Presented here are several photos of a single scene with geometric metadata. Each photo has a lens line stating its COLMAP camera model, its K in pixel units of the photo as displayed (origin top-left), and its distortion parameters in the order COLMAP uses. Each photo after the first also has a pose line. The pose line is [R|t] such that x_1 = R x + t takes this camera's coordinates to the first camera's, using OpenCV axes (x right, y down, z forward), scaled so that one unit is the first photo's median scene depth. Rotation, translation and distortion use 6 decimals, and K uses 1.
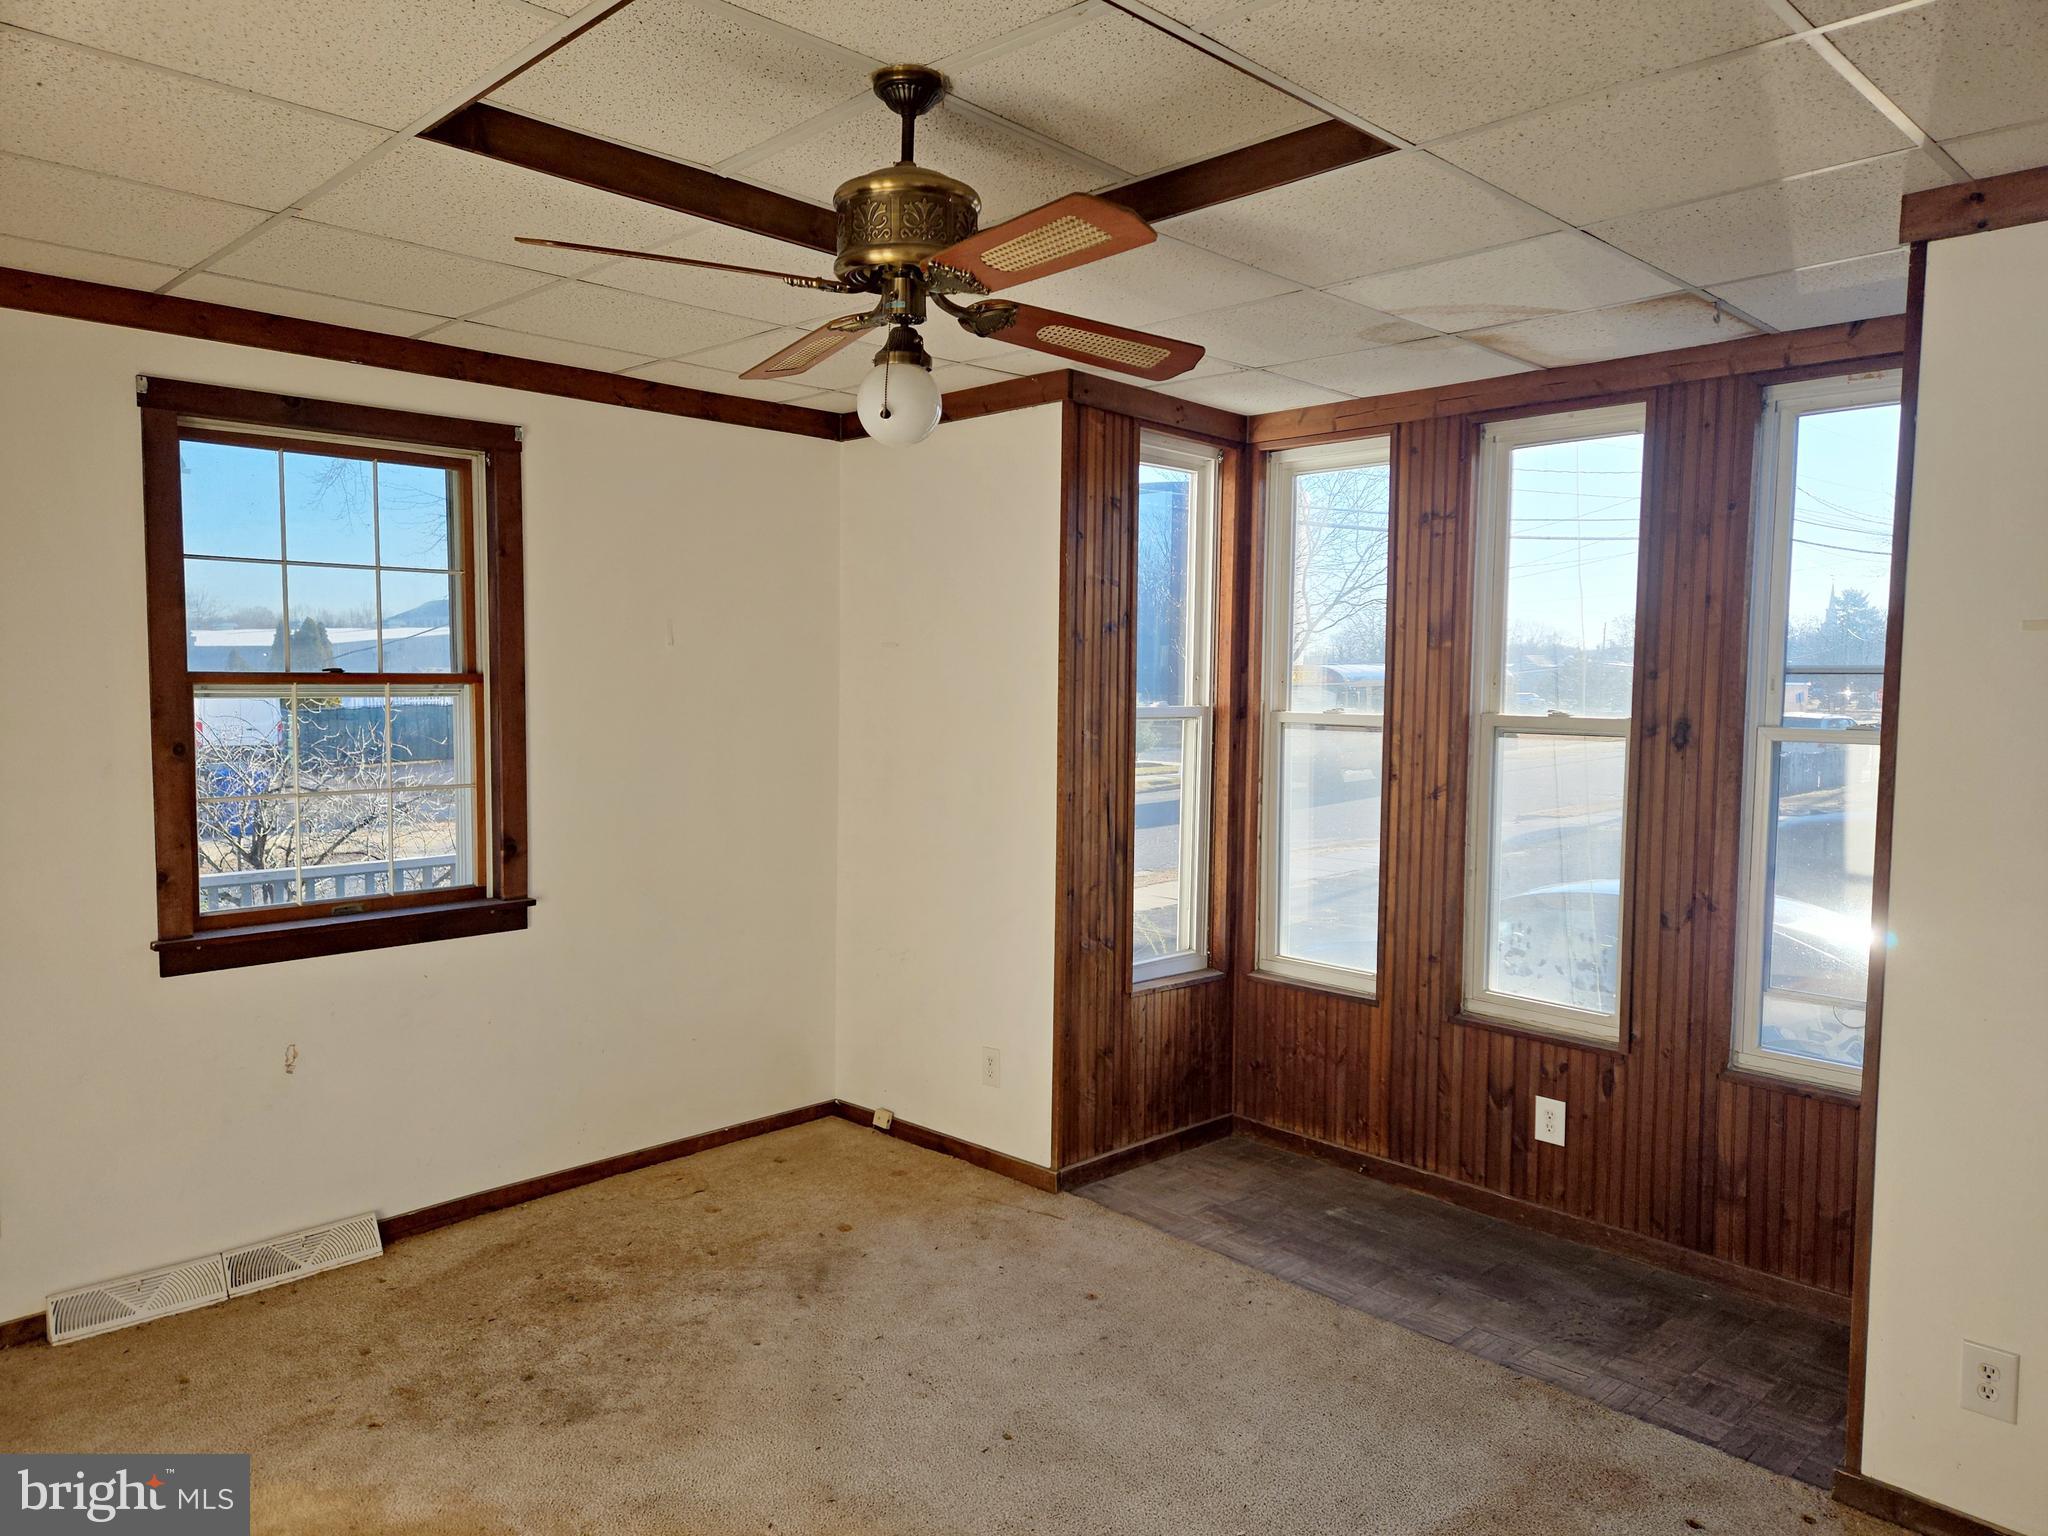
lens RADIAL K [[1380.4, 0, 1033.8], [0, 1380.4, 764.1], [0, 0, 1]] dist [0.068239, -0.047506]
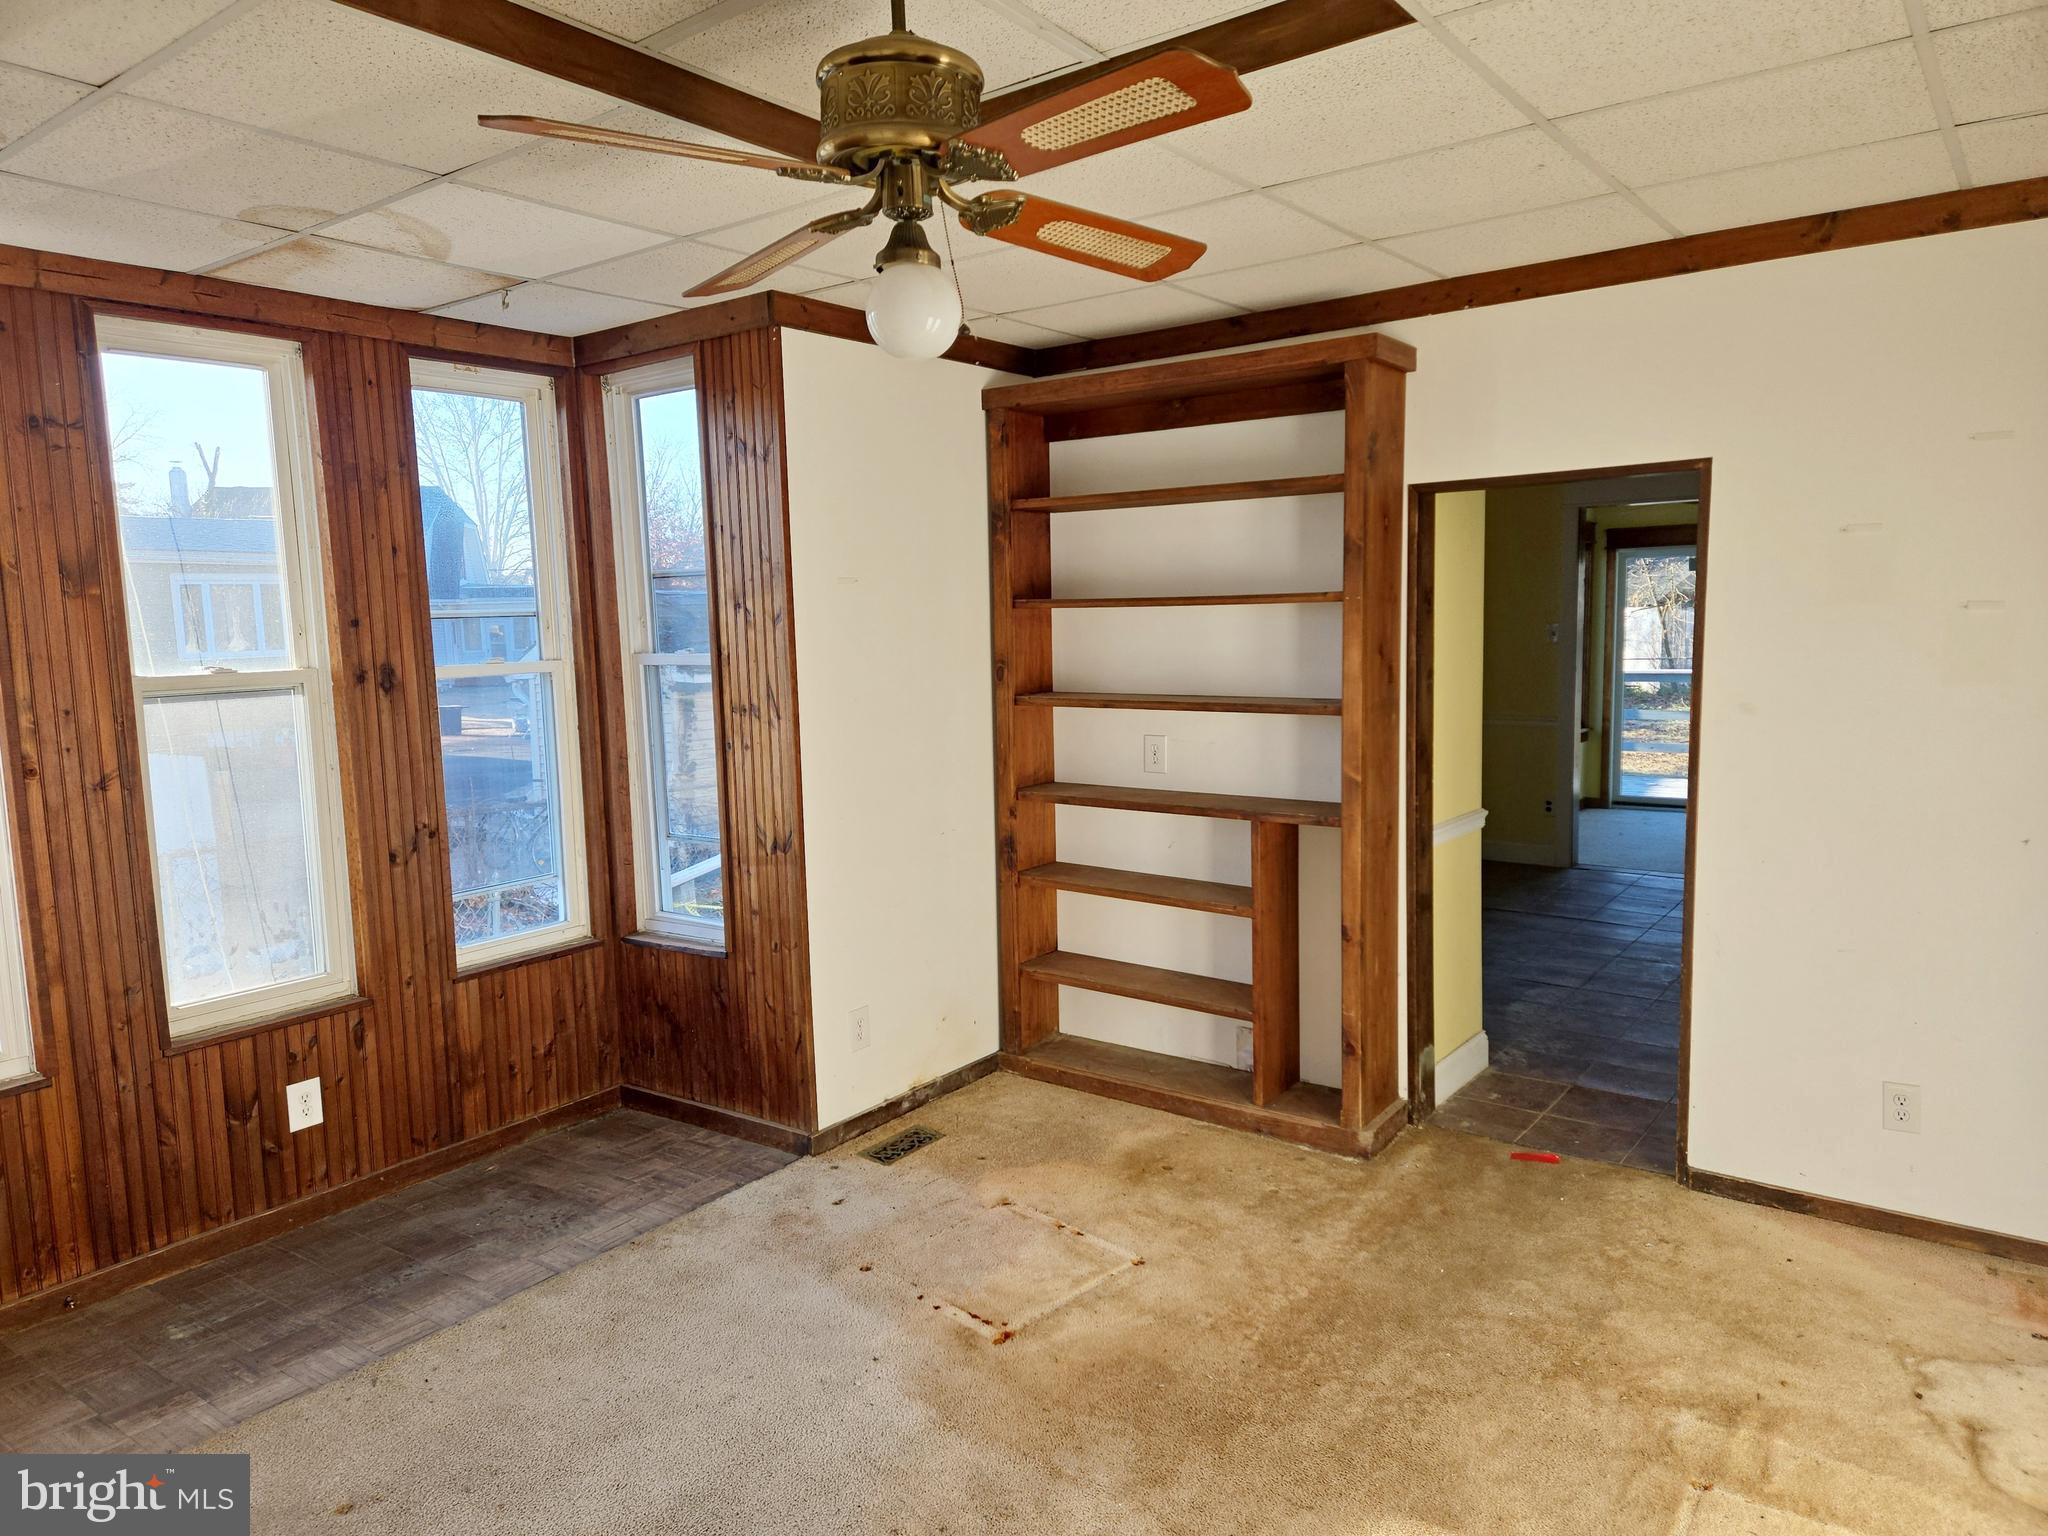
lens RADIAL K [[1380.4, 0, 1025.9], [0, 1380.4, 760.8], [0, 0, 1]] dist [0.068239, -0.047506]
pose [[-0.150280, -0.120928, 0.981220, -0.655267], [0.088600, 0.986850, 0.135191, -0.060912], [-0.984665, 0.107252, -0.137590, 0.692826]]
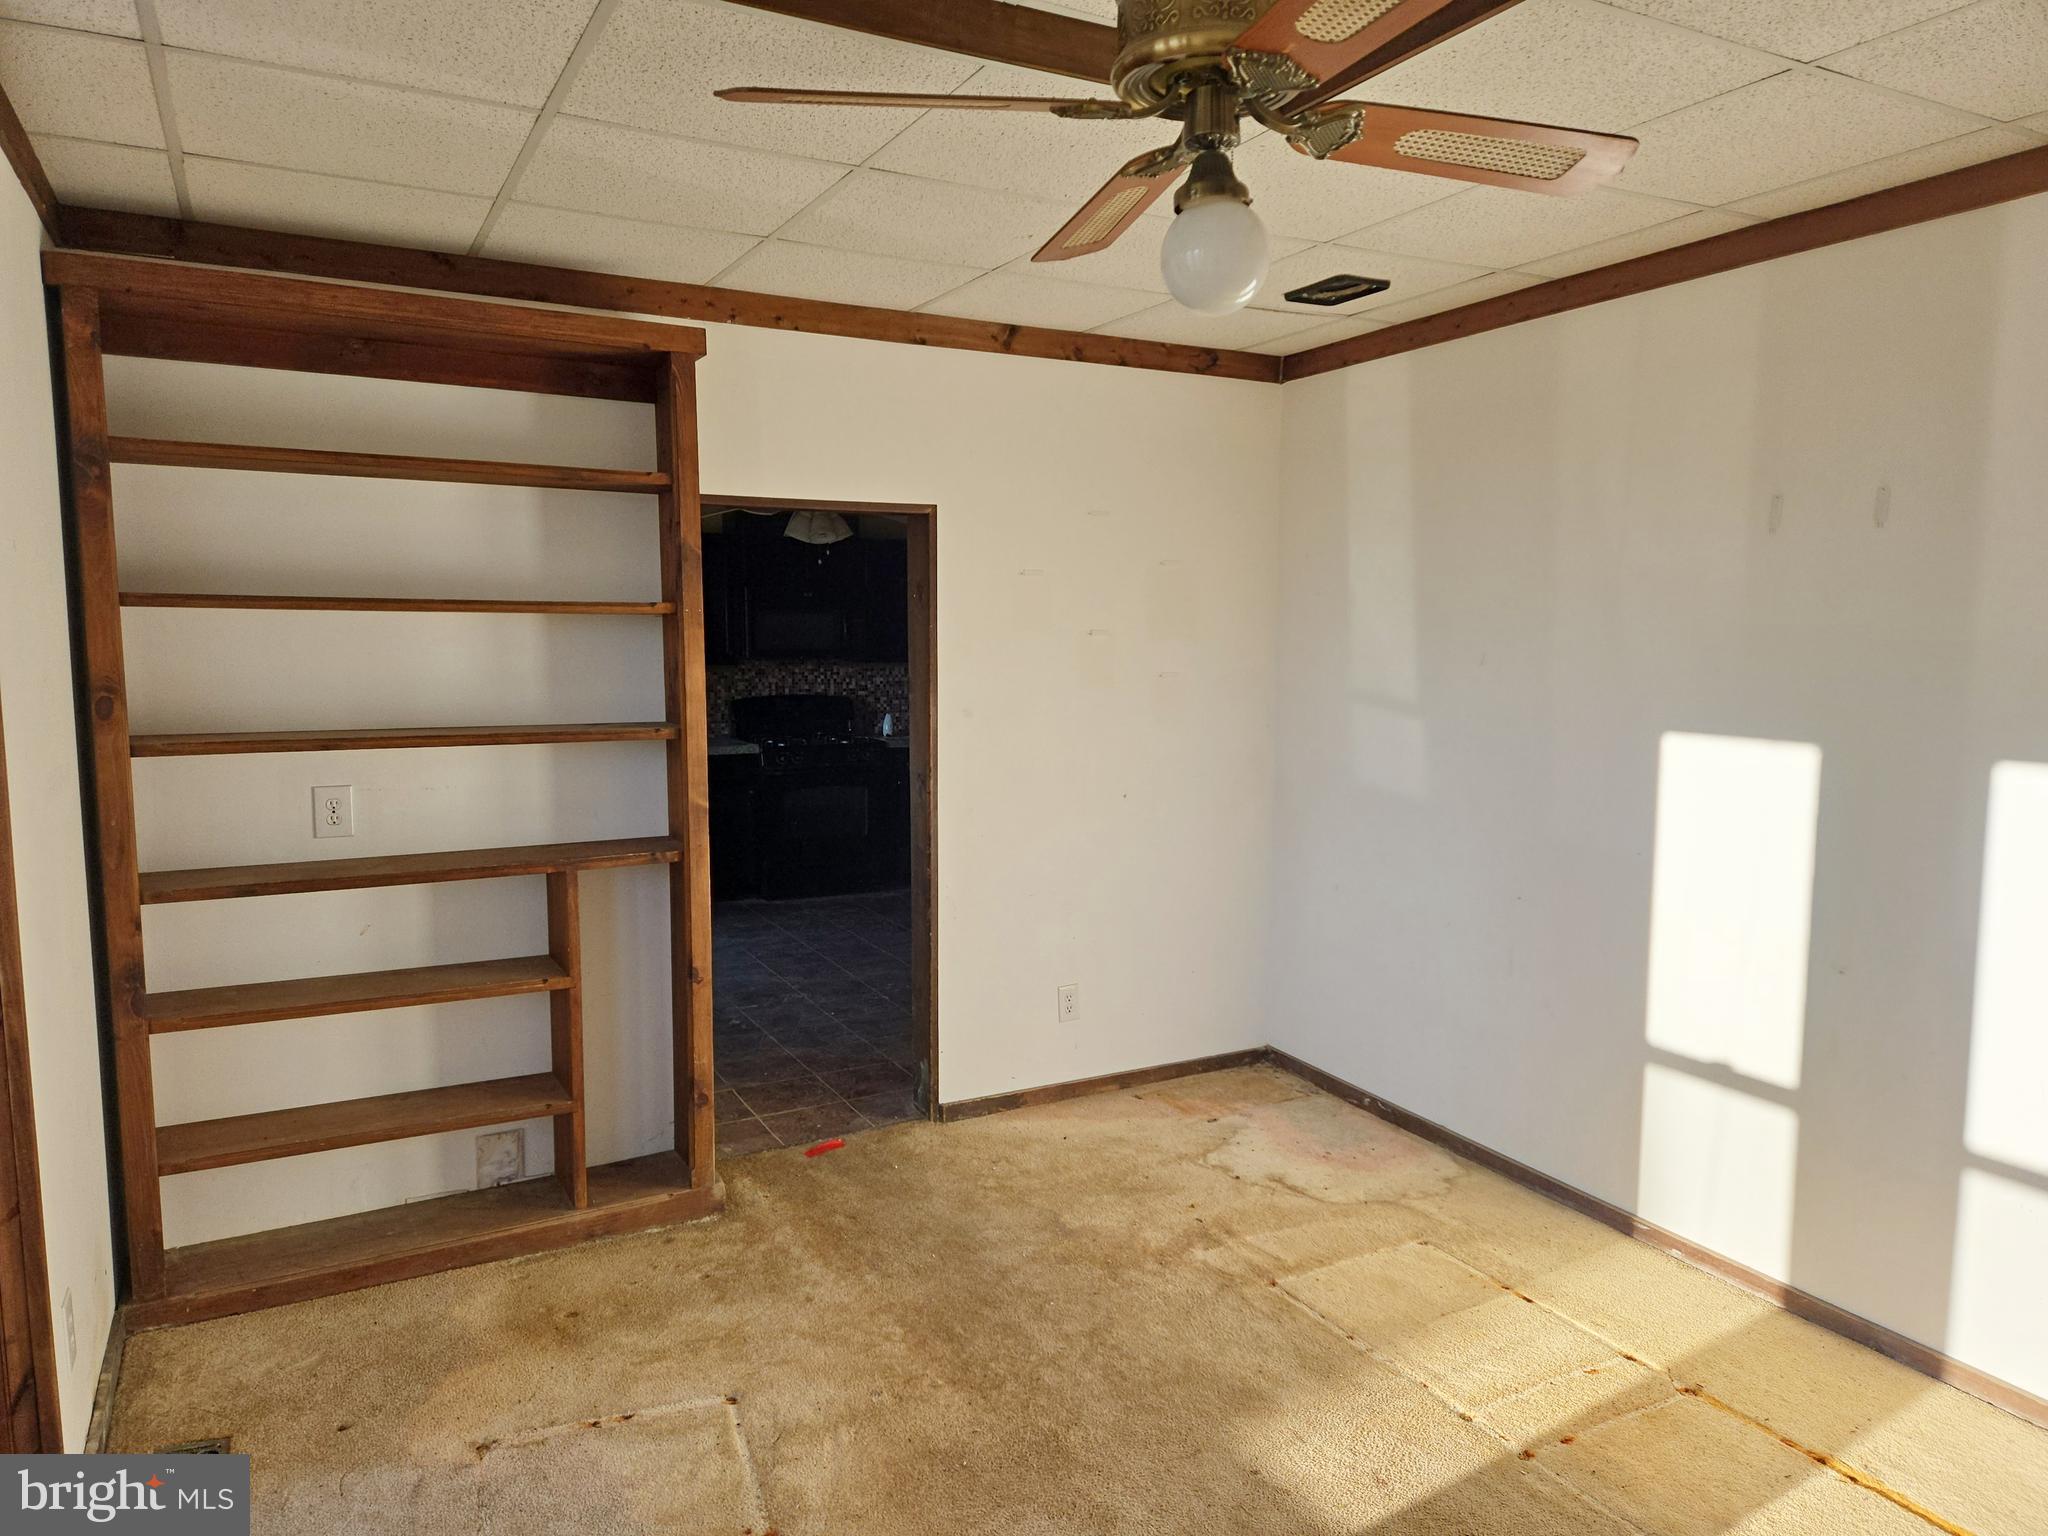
lens RADIAL K [[1380.4, 0, 1060.2], [0, 1380.4, 774.0], [0, 0, 1]] dist [0.068239, -0.047506]
pose [[-0.965882, -0.049903, 0.254128, -0.334581], [-0.003360, 0.983592, 0.180376, -0.074450], [-0.258960, 0.173368, -0.950202, 0.990415]]
